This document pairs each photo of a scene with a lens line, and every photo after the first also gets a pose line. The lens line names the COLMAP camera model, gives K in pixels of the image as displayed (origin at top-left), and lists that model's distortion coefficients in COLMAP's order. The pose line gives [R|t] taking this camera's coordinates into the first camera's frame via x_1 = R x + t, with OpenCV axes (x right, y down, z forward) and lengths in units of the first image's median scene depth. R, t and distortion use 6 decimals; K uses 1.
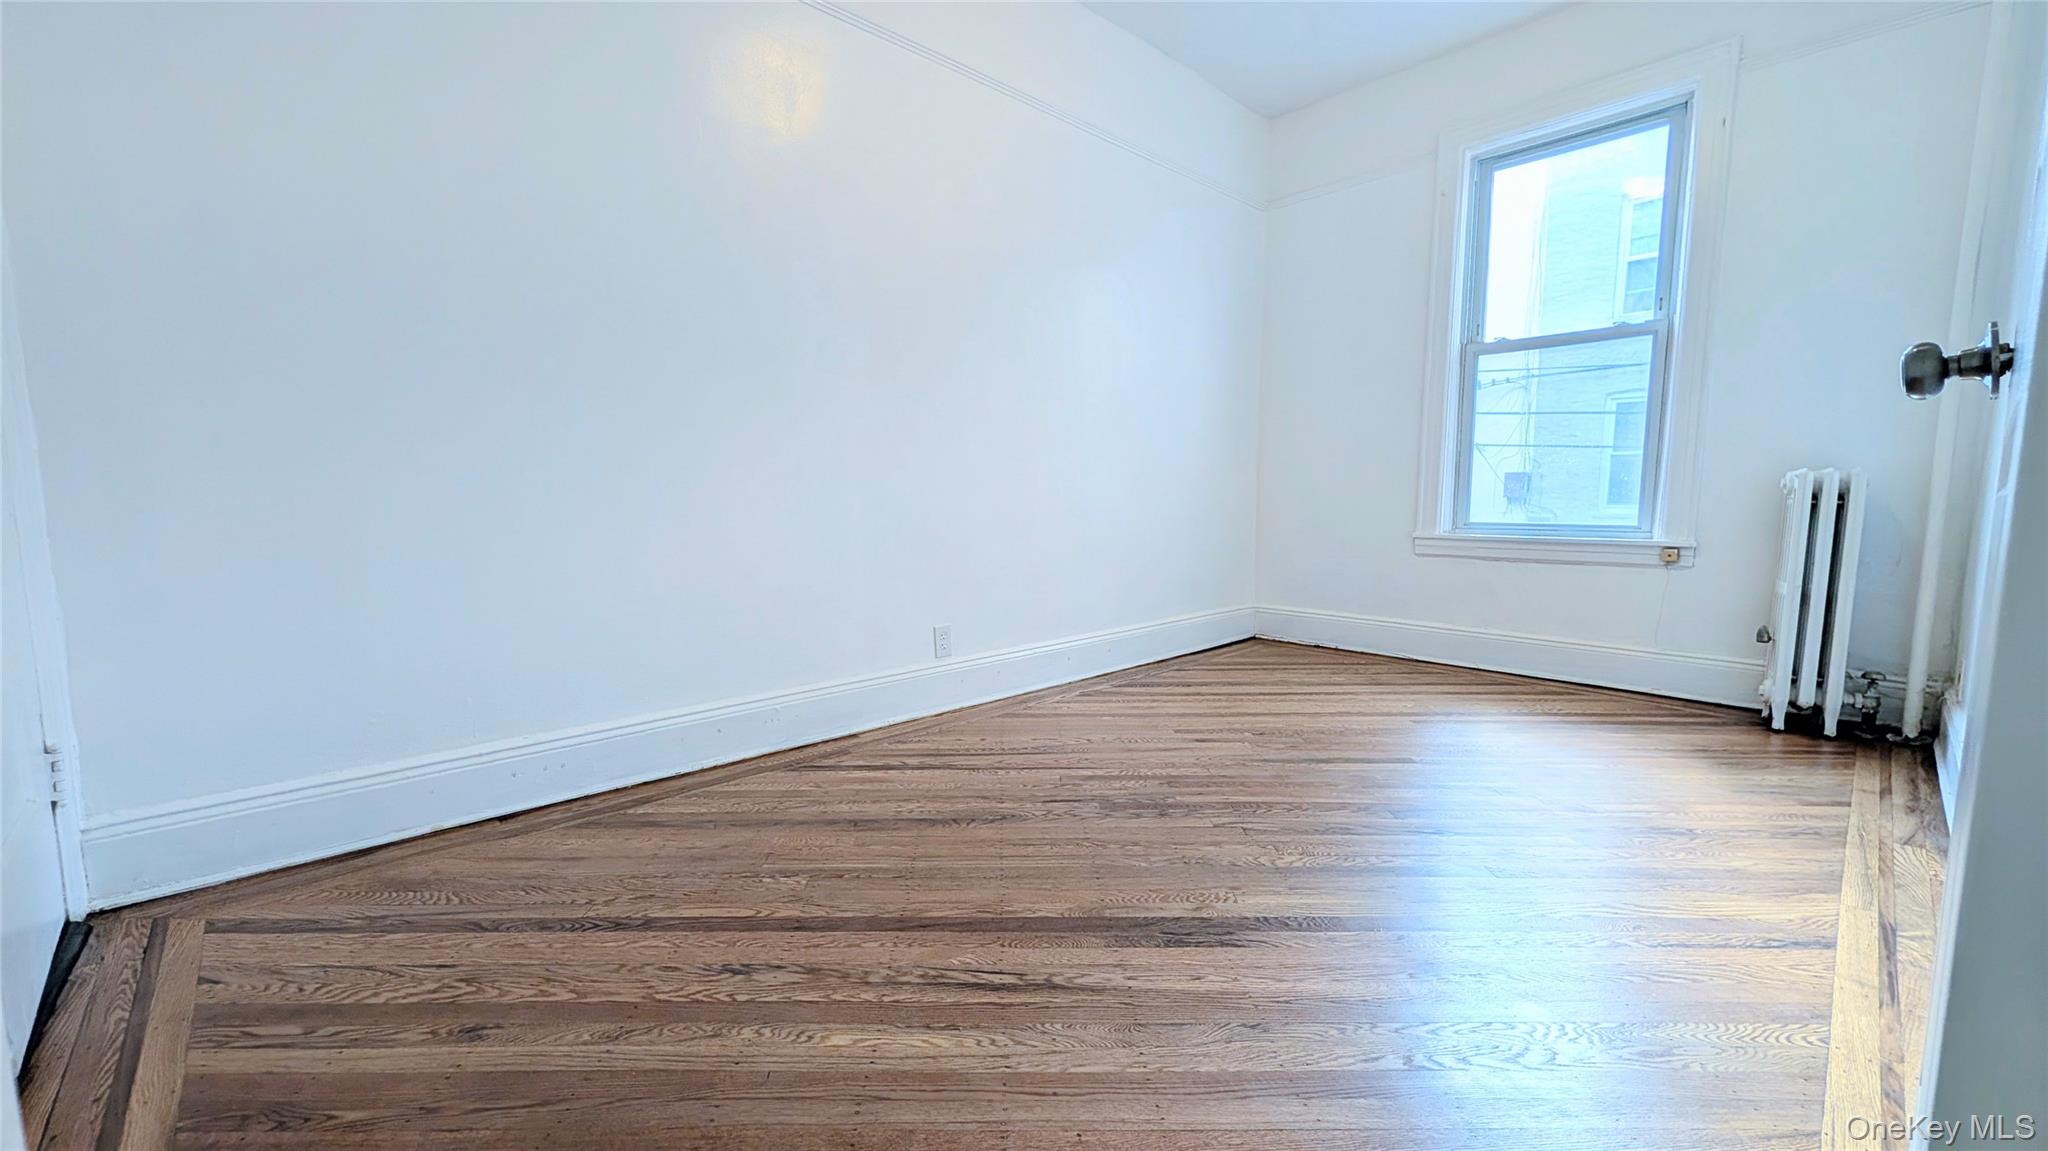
lens RADIAL K [[791.3, 0, 1015.2], [0, 791.3, 580.2], [0, 0, 1]] dist [0.003112, 0.000318]
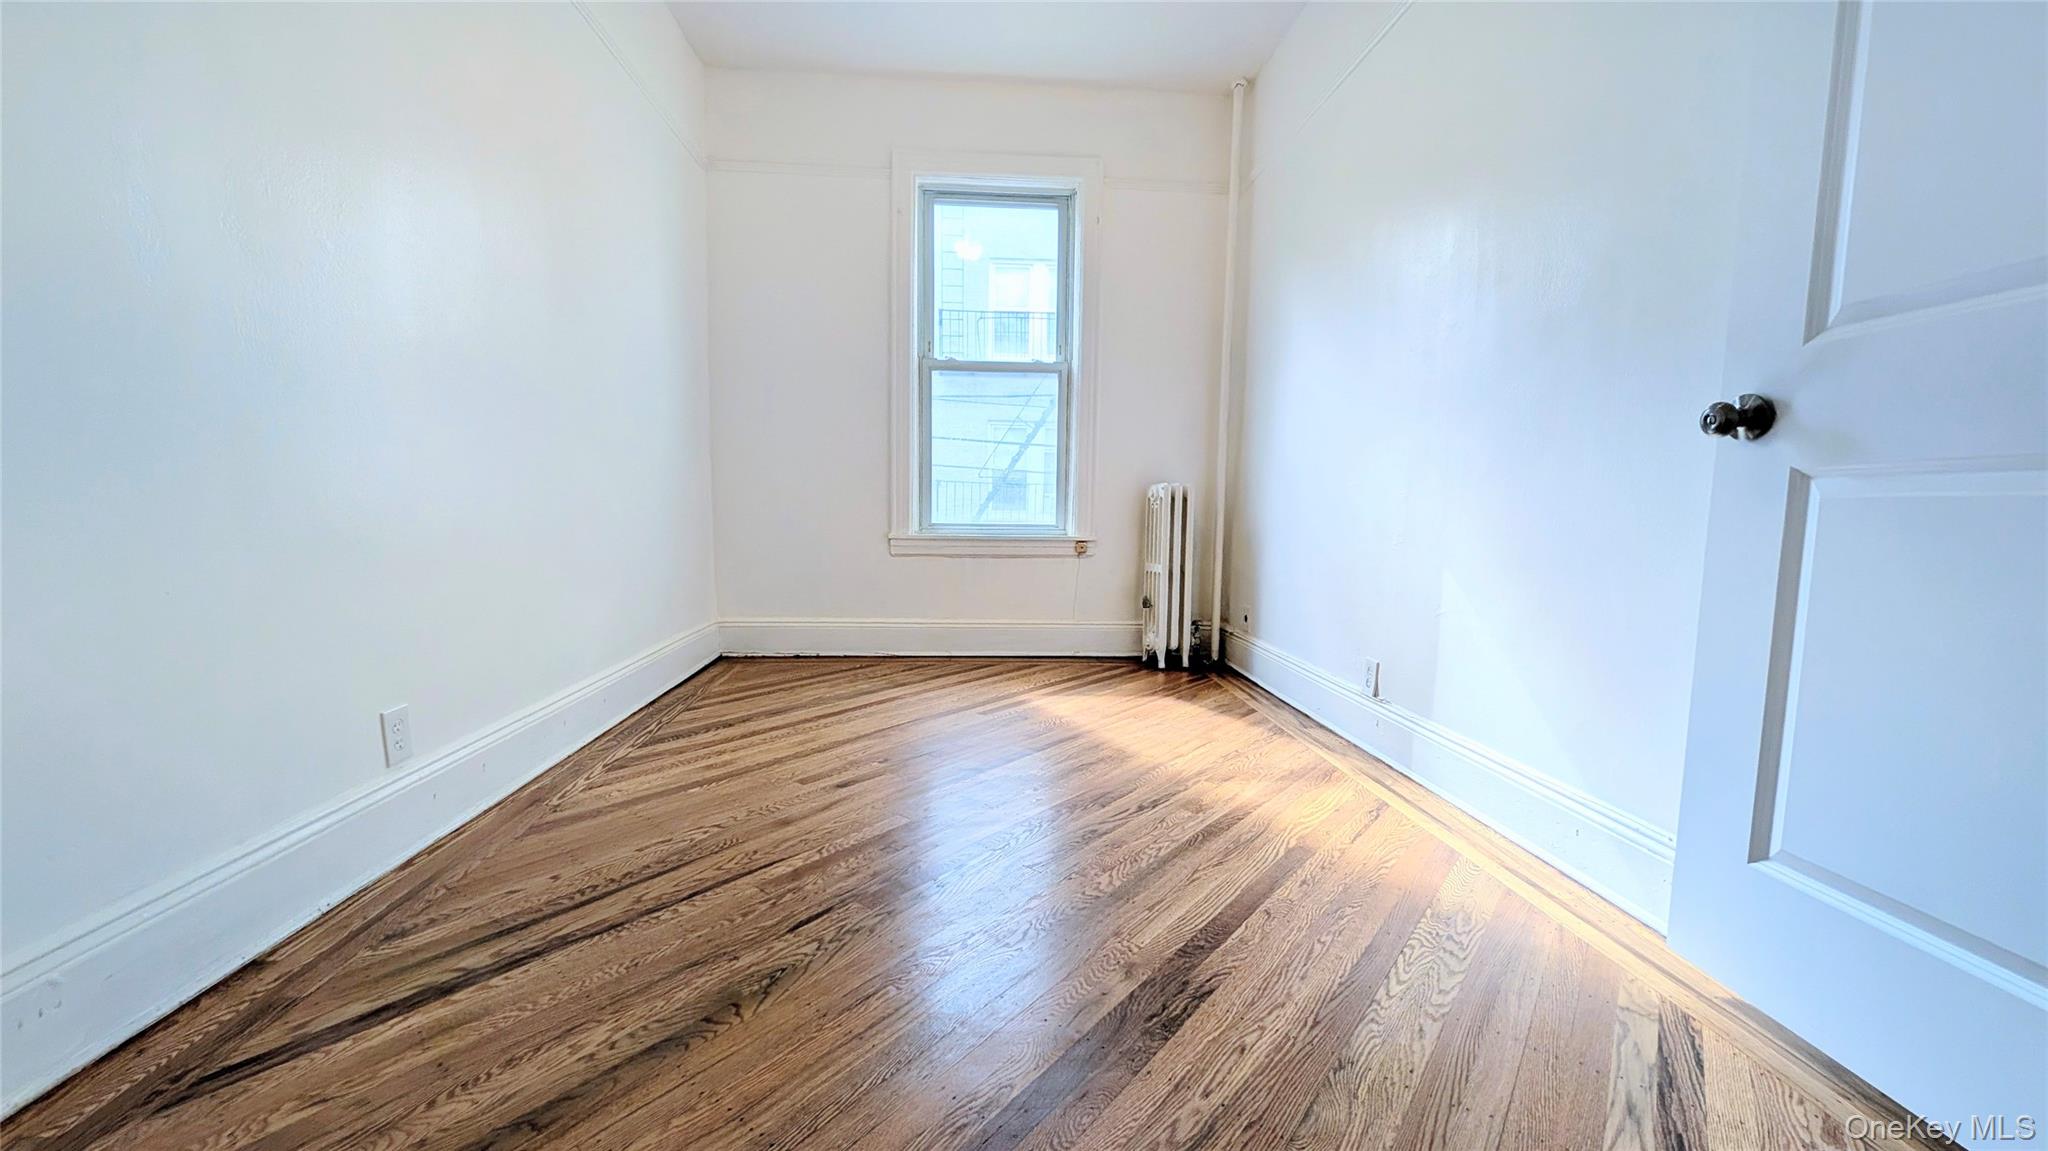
lens RADIAL K [[791.3, 0, 1015.2], [0, 791.3, 580.2], [0, 0, 1]] dist [0.003112, 0.000318]
pose [[0.624035, -0.064222, 0.778753, -0.253257], [0.068565, 0.997273, 0.027299, -0.020961], [-0.778382, 0.036360, 0.626737, 0.285799]]
